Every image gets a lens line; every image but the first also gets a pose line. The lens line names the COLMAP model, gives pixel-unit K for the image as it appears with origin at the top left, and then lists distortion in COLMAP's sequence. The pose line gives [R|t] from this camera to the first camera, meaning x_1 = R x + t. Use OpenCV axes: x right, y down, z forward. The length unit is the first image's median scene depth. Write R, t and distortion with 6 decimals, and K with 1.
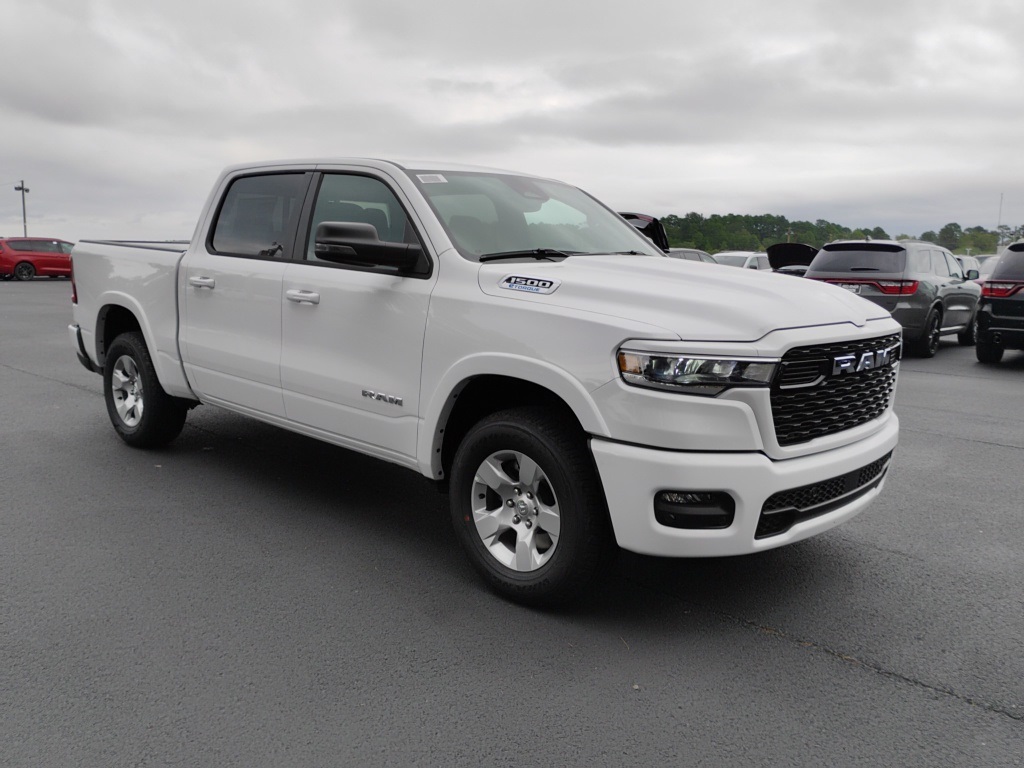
lens RADIAL K [[855.5, 0, 512.8], [0, 855.5, 385.6], [0, 0, 1]] dist [0.065177, -0.086224]
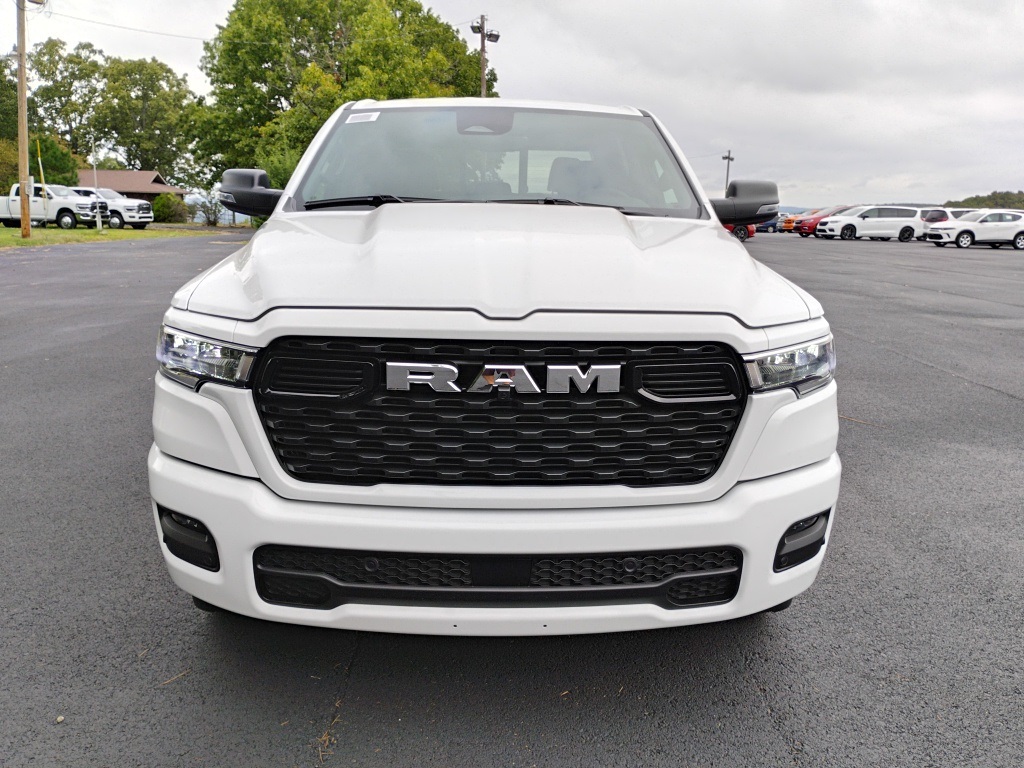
lens RADIAL K [[855.5, 0, 515.2], [0, 855.5, 384.4], [0, 0, 1]] dist [0.065177, -0.086224]
pose [[0.711199, 0.133038, -0.690288, 0.794267], [-0.105369, 0.991011, 0.082435, -0.069786], [0.695049, 0.014107, 0.718824, 0.559705]]
